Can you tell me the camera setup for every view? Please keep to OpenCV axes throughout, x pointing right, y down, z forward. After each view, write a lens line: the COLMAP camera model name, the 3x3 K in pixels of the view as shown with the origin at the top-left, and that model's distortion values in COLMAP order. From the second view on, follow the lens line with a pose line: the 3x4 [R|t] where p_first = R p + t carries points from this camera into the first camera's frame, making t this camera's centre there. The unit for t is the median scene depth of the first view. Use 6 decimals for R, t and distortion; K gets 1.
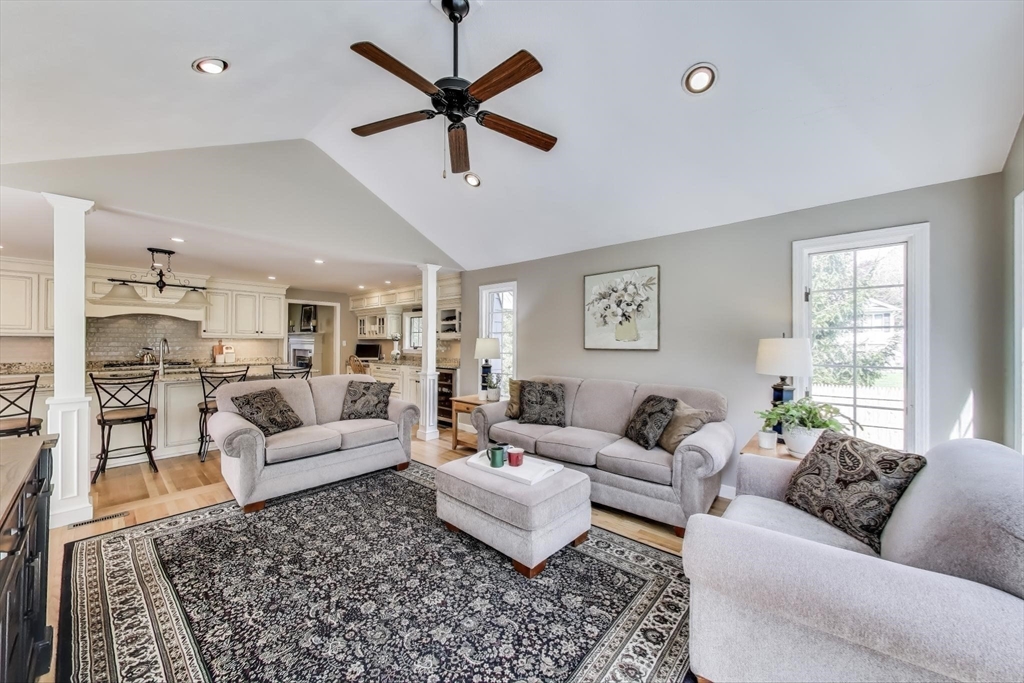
lens RADIAL K [[370.6, 0, 512.0], [0, 370.6, 341.5], [0, 0, 1]] dist [0.000911, 0.000075]
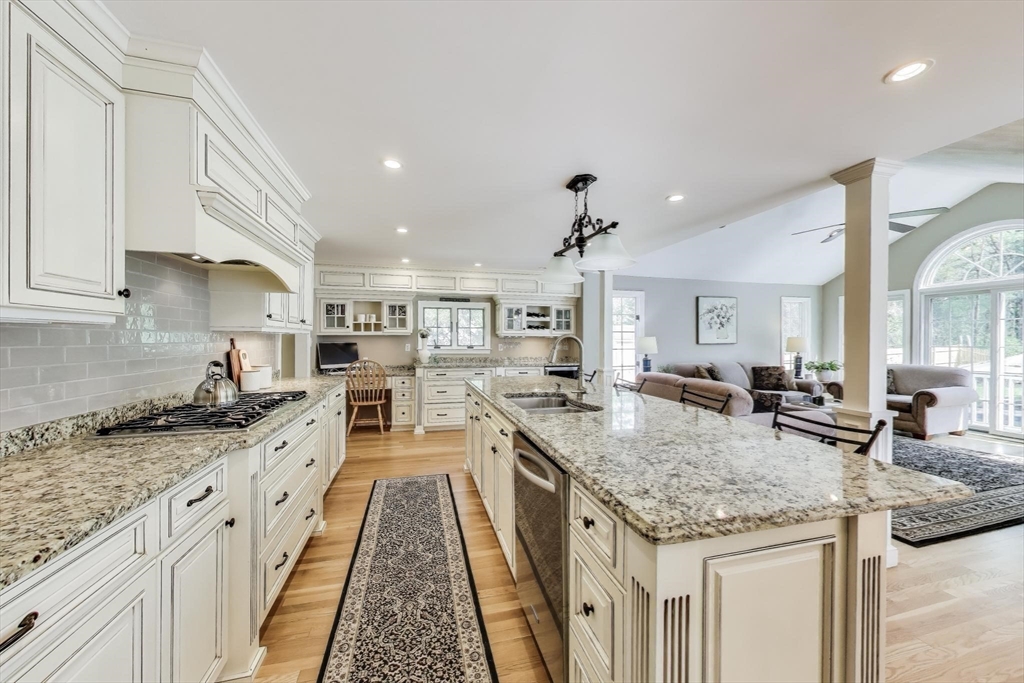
lens RADIAL K [[370.6, 0, 512.0], [0, 370.6, 341.5], [0, 0, 1]] dist [0.000911, 0.000075]
pose [[0.556139, -0.008825, 0.831043, -2.686965], [-0.001914, 0.999927, 0.011899, -0.011316], [-0.831087, -0.008208, 0.556082, 1.381993]]
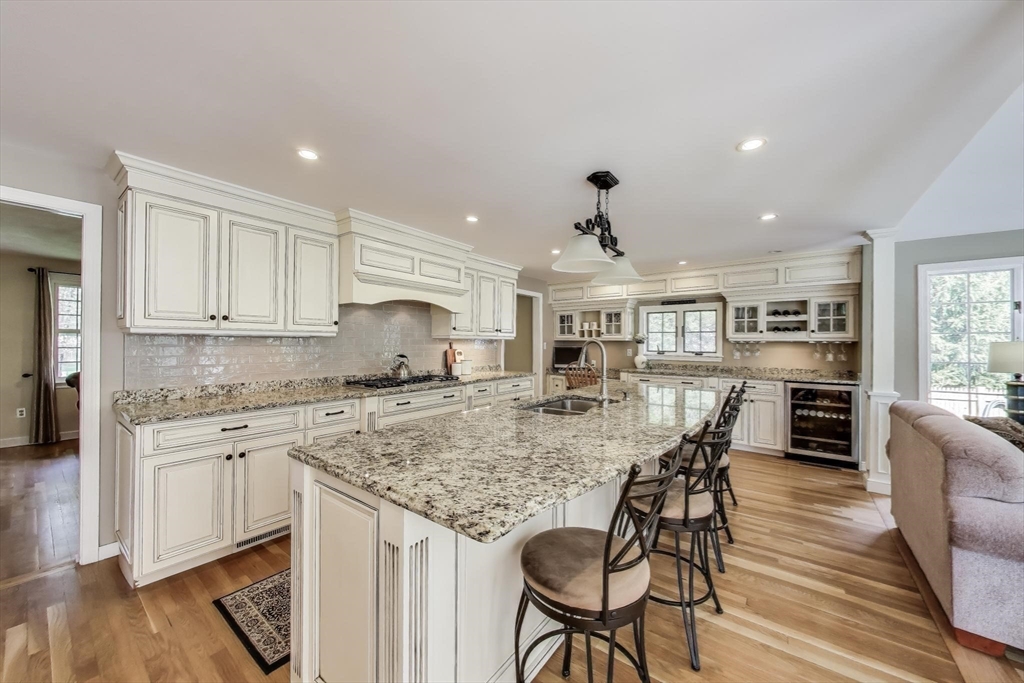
lens RADIAL K [[370.6, 0, 512.0], [0, 370.6, 341.5], [0, 0, 1]] dist [0.000911, 0.000075]
pose [[0.997398, 0.001550, 0.072080, -2.025735], [-0.001398, 0.999997, -0.002157, -0.009147], [-0.072083, 0.002051, 0.997397, 0.833437]]
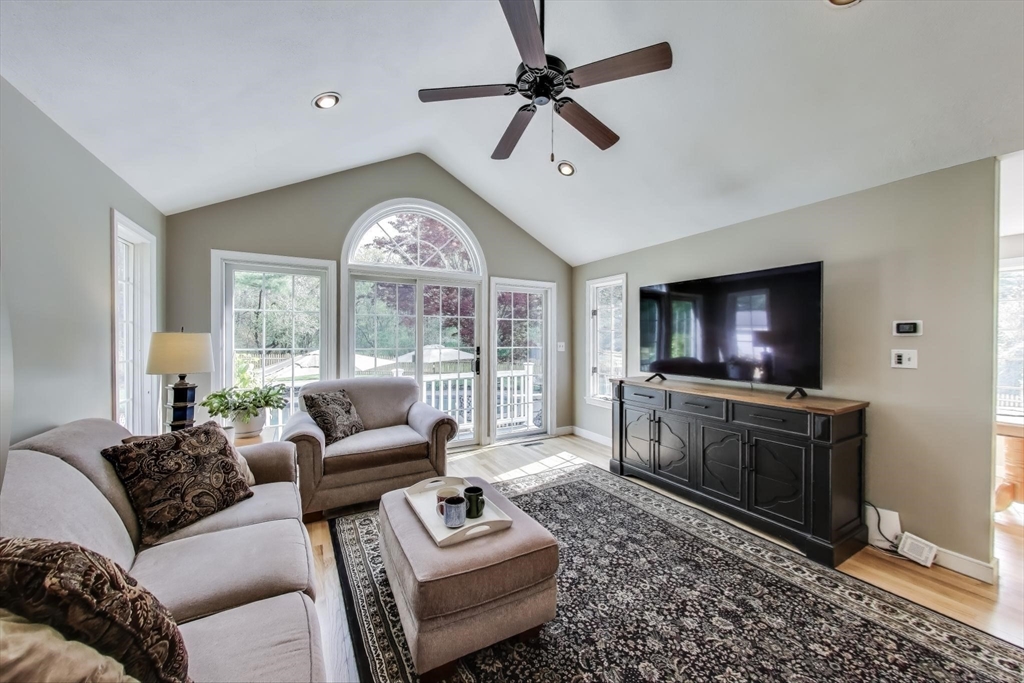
lens RADIAL K [[370.6, 0, 512.0], [0, 370.6, 341.5], [0, 0, 1]] dist [0.000911, 0.000075]
pose [[-0.945797, -0.008732, 0.324640, -0.371739], [-0.008008, 0.999962, 0.003567, 0.002402], [-0.324659, 0.000774, -0.945831, 1.810138]]
